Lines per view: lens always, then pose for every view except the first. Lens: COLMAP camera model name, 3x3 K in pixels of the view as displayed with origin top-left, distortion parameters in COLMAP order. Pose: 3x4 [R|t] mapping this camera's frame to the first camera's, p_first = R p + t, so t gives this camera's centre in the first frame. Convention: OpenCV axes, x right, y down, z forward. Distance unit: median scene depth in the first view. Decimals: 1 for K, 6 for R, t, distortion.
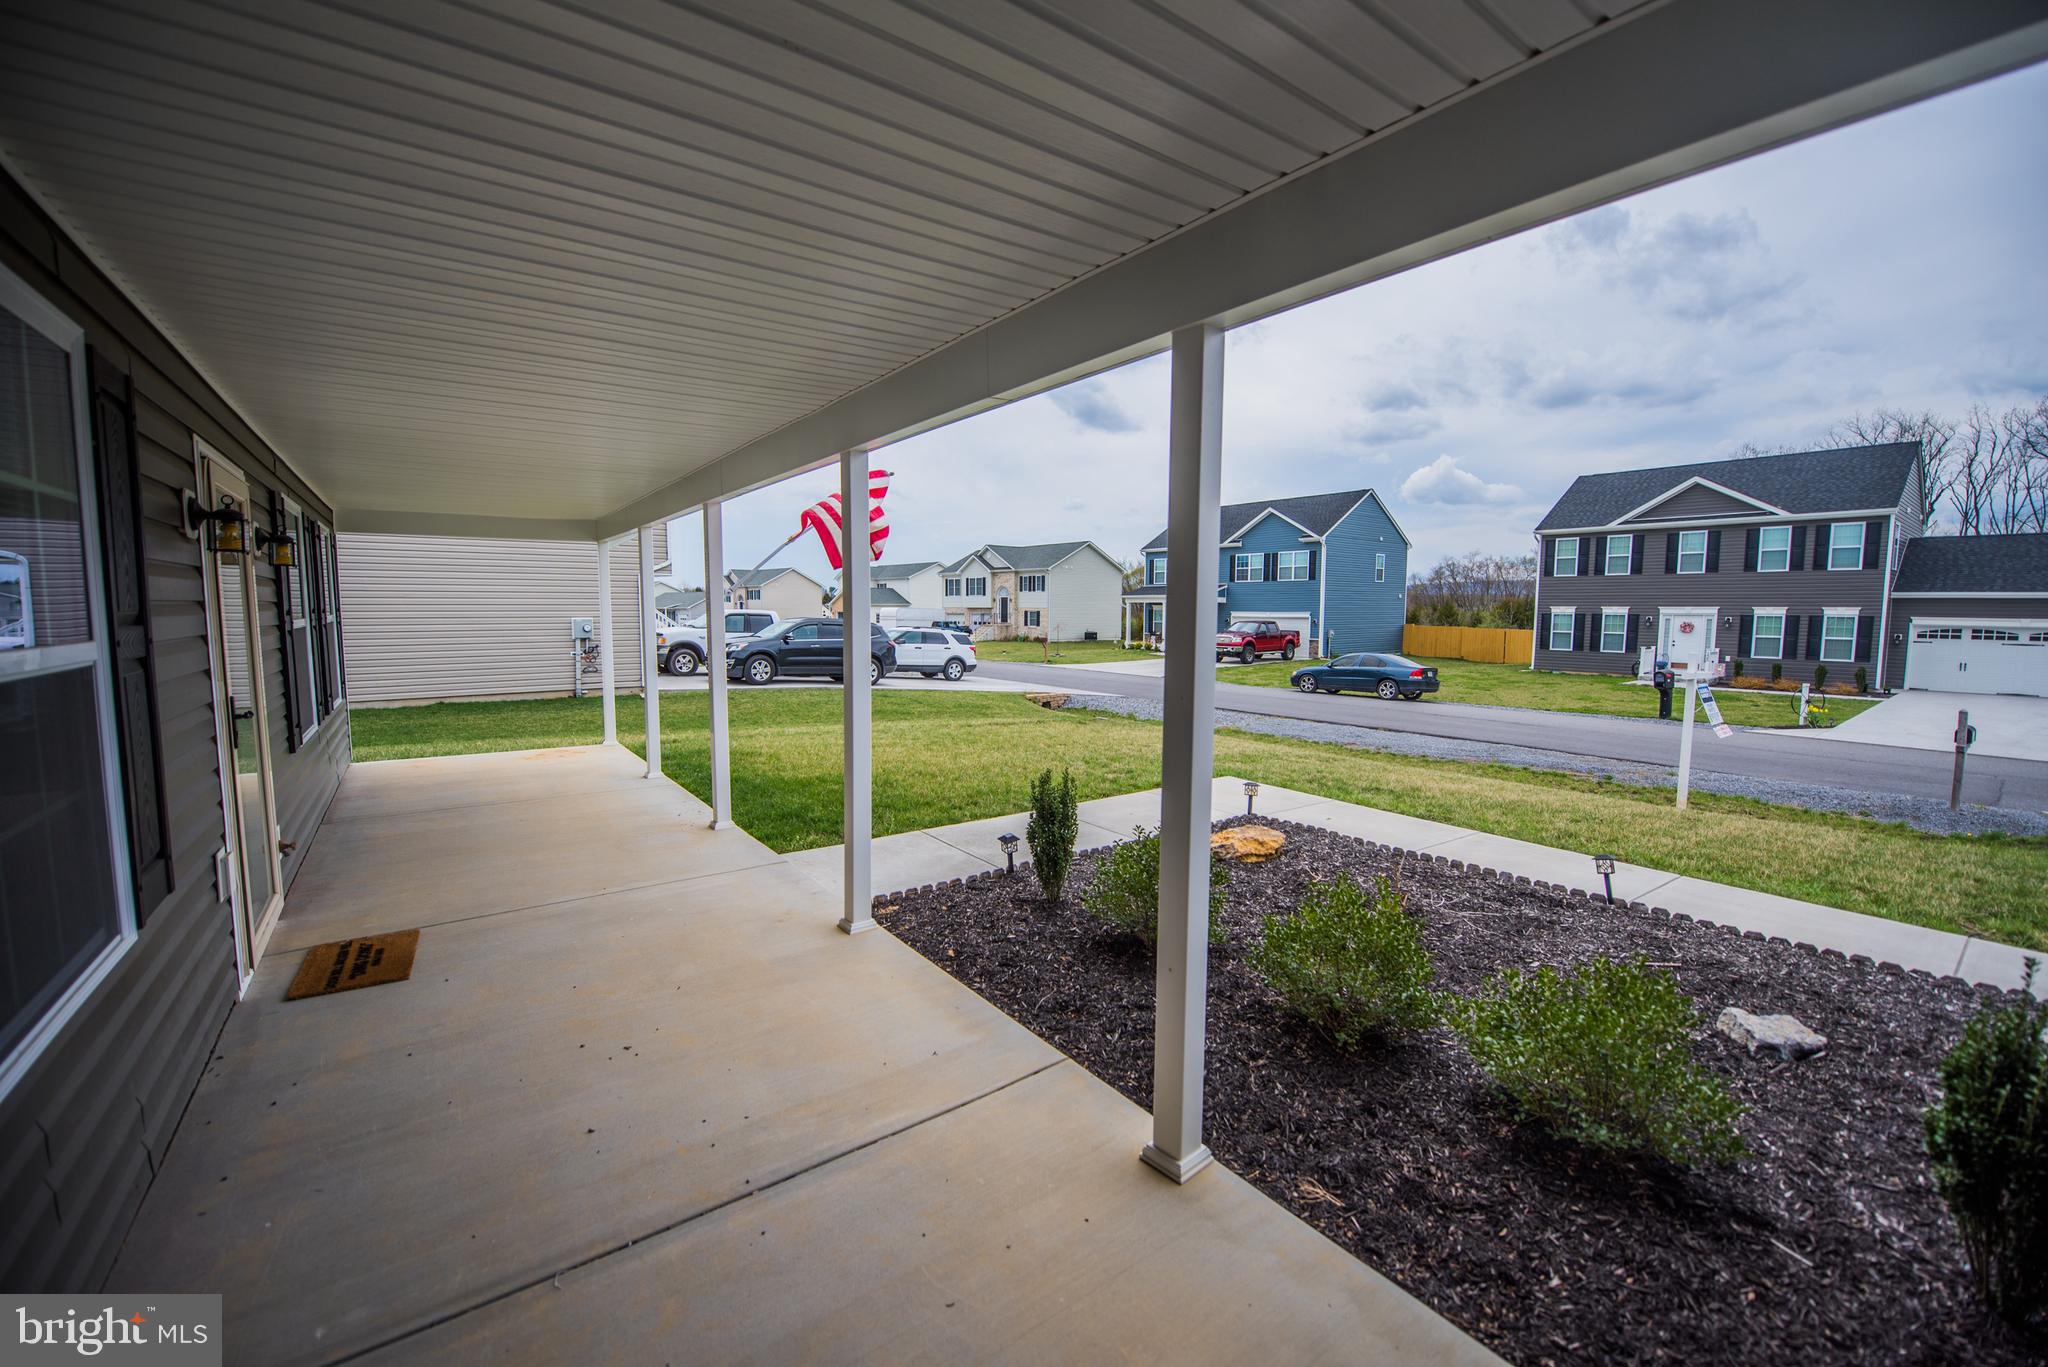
lens RADIAL K [[820.9, 0, 1022.7], [0, 820.9, 684.4], [0, 0, 1]] dist [-0.014687, -0.002533]
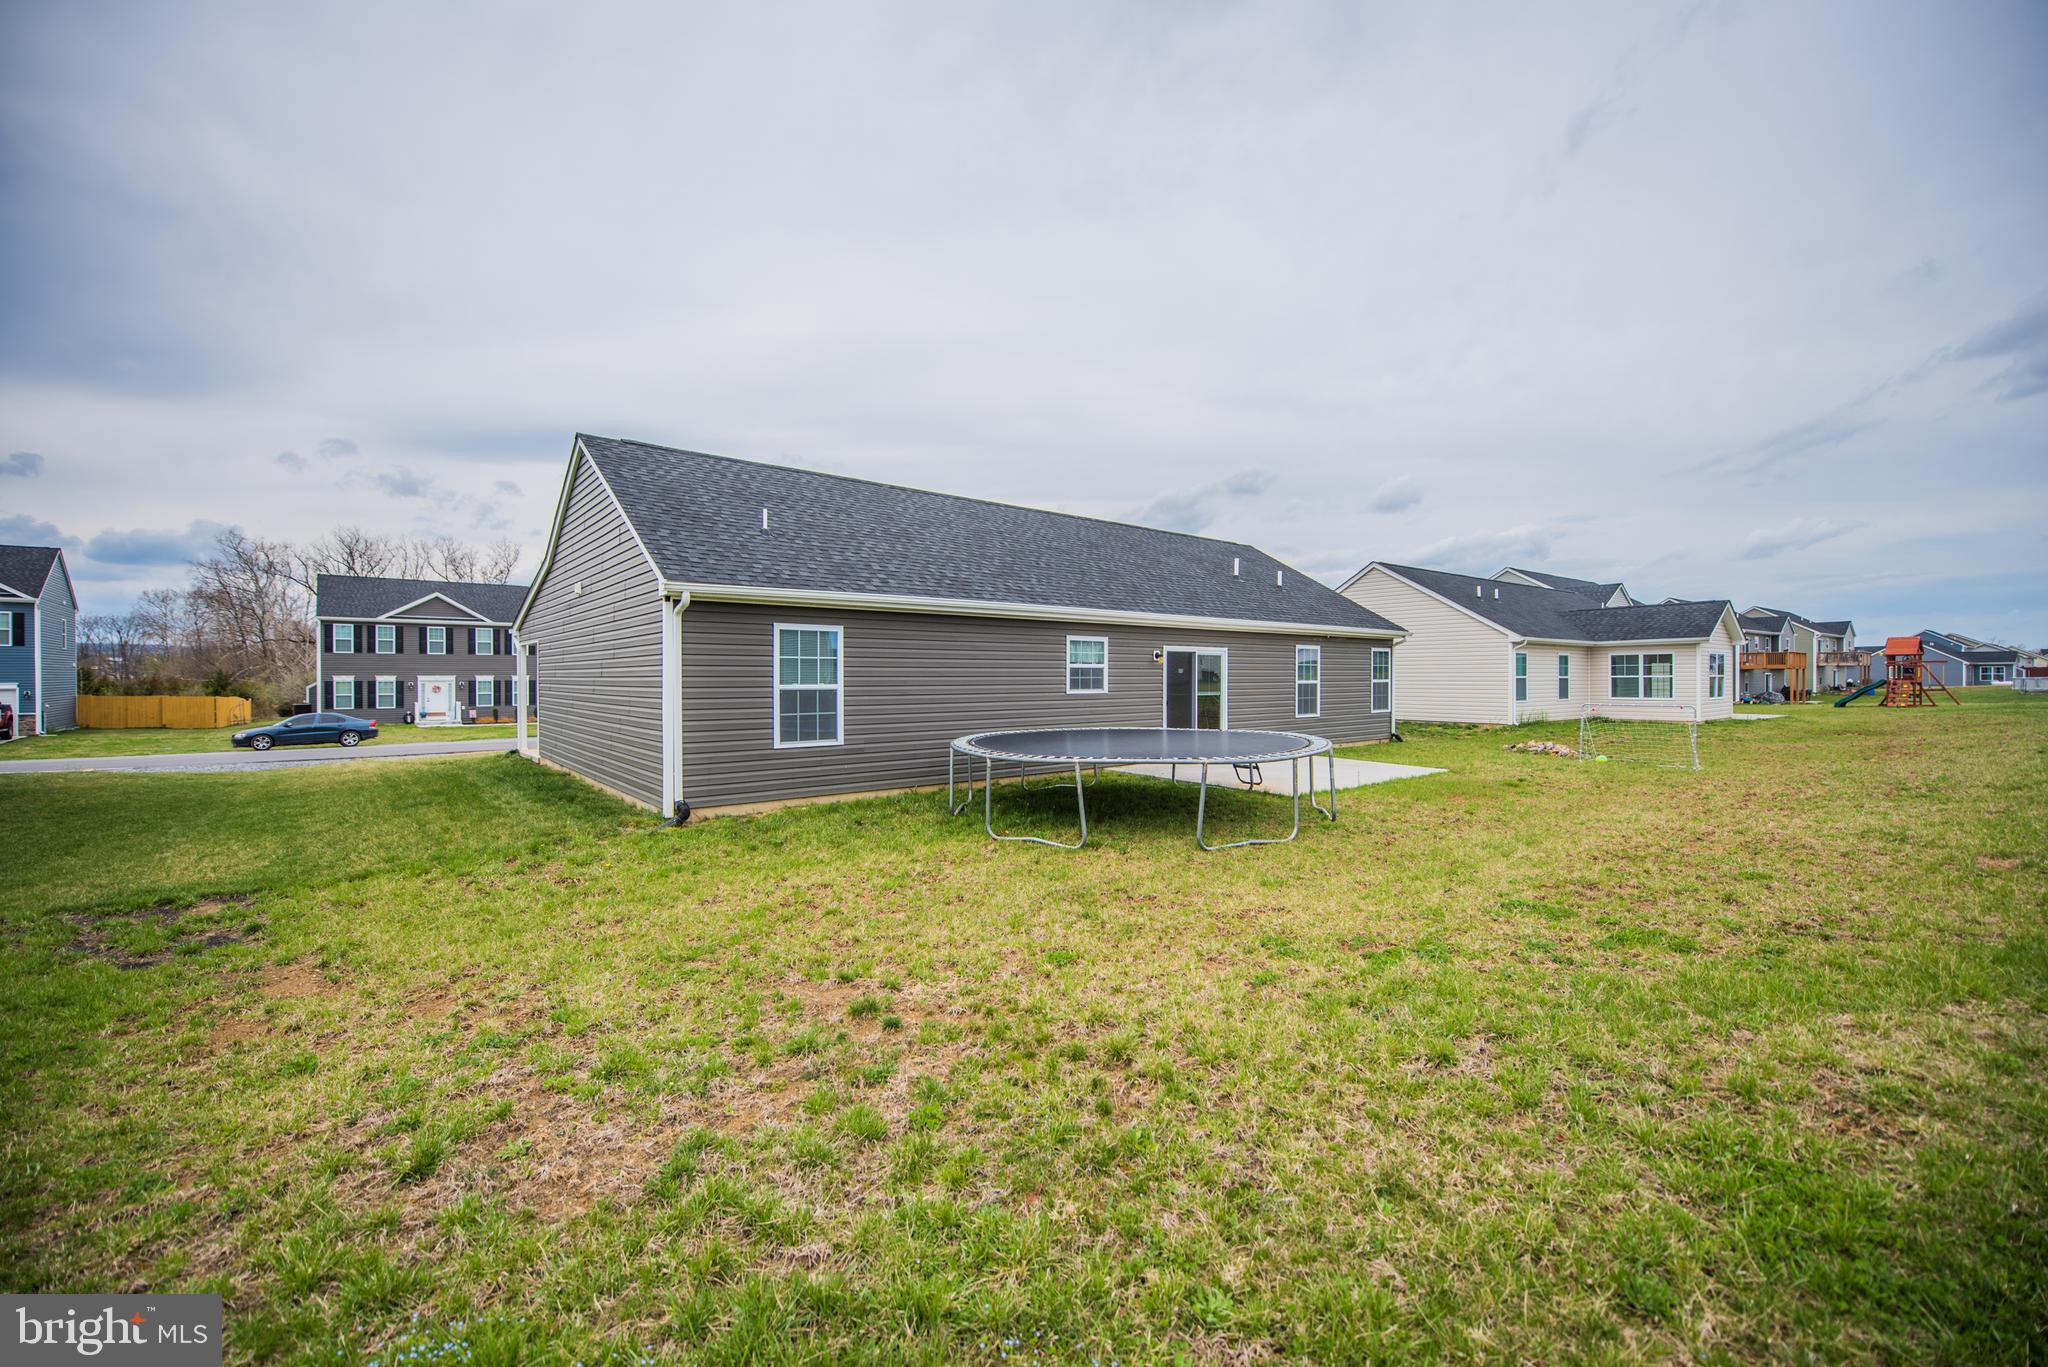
lens RADIAL K [[820.9, 0, 1035.2], [0, 820.9, 681.3], [0, 0, 1]] dist [-0.014687, -0.002533]
pose [[-0.092669, -0.007772, 0.995667, -0.801218], [0.094568, 0.995380, 0.016571, -0.002951], [-0.991196, 0.095694, -0.091506, 0.017909]]
